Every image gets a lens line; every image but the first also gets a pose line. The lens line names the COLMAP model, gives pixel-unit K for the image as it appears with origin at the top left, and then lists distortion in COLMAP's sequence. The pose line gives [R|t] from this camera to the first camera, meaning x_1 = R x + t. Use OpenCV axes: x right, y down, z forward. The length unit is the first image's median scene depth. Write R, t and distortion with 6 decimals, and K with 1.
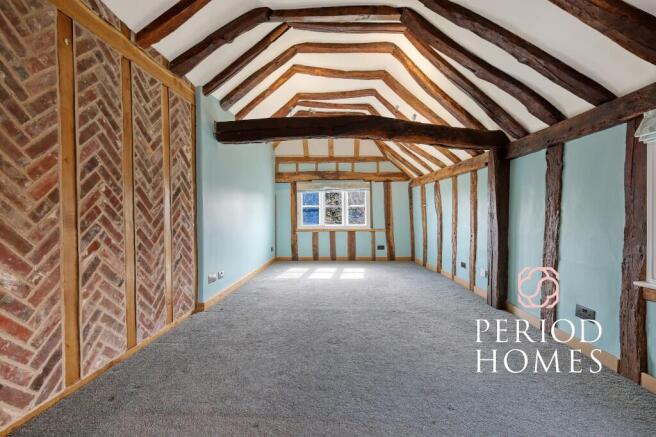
lens RADIAL K [[287.1, 0, 326.1], [0, 287.1, 218.7], [0, 0, 1]] dist [-0.000414, 0.000376]
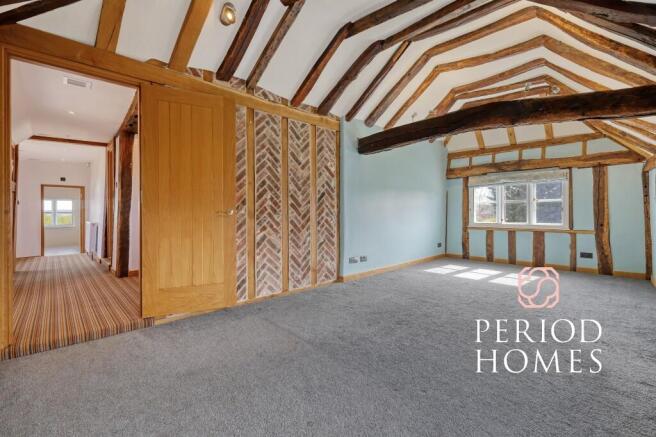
lens RADIAL K [[287.1, 0, 328.4], [0, 287.1, 216.5], [0, 0, 1]] dist [-0.000414, 0.000376]
pose [[0.716296, 0.016388, -0.697604, 0.477686], [-0.011446, 0.999866, 0.011736, -0.003867], [0.697702, -0.000421, 0.716388, -0.015667]]
